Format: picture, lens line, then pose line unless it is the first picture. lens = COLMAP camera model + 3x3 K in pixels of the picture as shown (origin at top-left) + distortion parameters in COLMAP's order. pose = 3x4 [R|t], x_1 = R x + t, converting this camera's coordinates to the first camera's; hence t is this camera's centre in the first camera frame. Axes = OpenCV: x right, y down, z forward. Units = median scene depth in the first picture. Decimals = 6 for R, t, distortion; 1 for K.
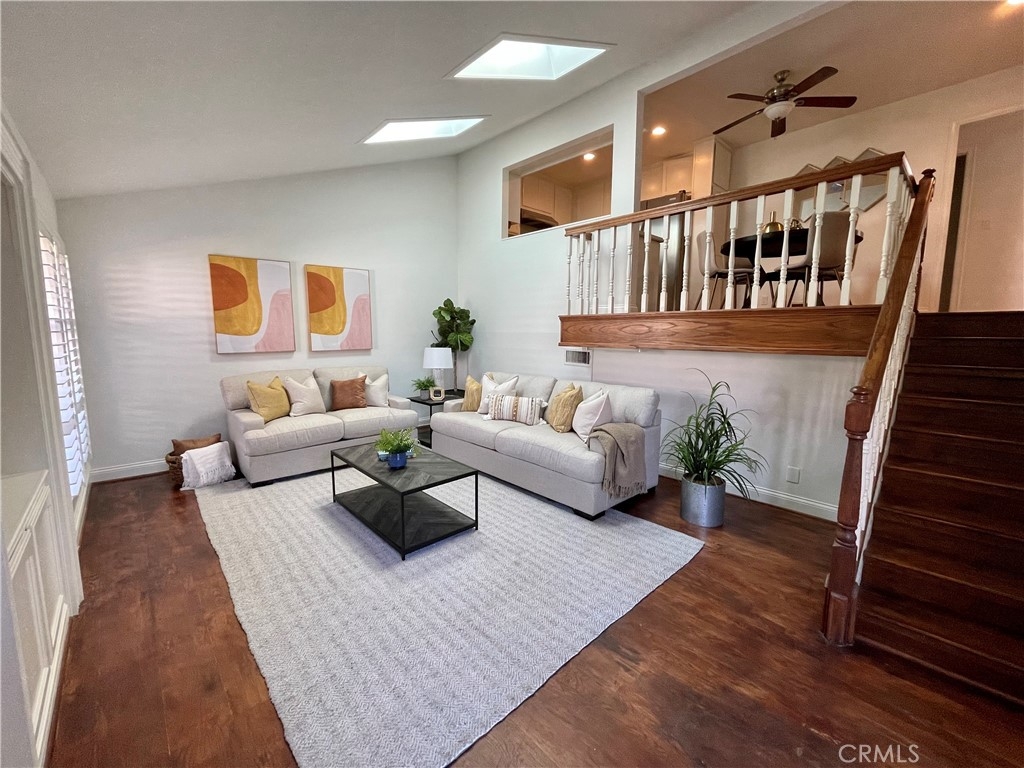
lens RADIAL K [[415.1, 0, 510.4], [0, 415.1, 383.7], [0, 0, 1]] dist [-0.001480, 0.001220]
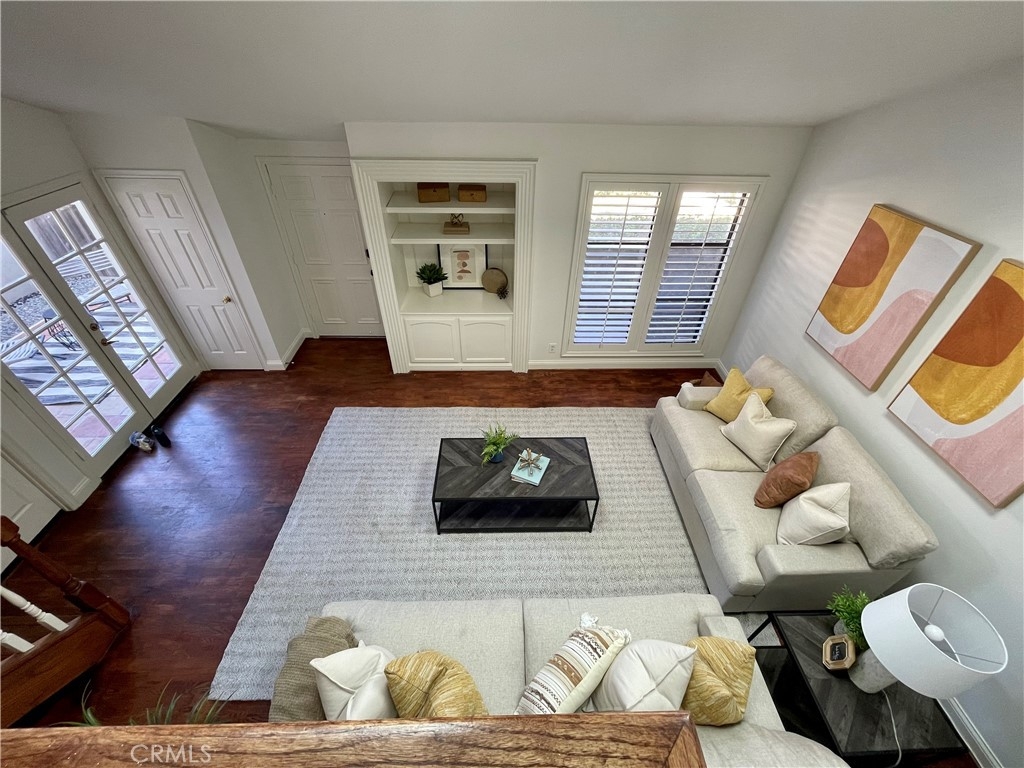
lens RADIAL K [[415.1, 0, 515.4], [0, 415.1, 381.0], [0, 0, 1]] dist [-0.001480, 0.001220]
pose [[-0.657611, 0.458637, -0.597662, 0.184174], [-0.117195, 0.721394, 0.682536, -0.511313], [0.744186, 0.518886, -0.420647, 1.032963]]
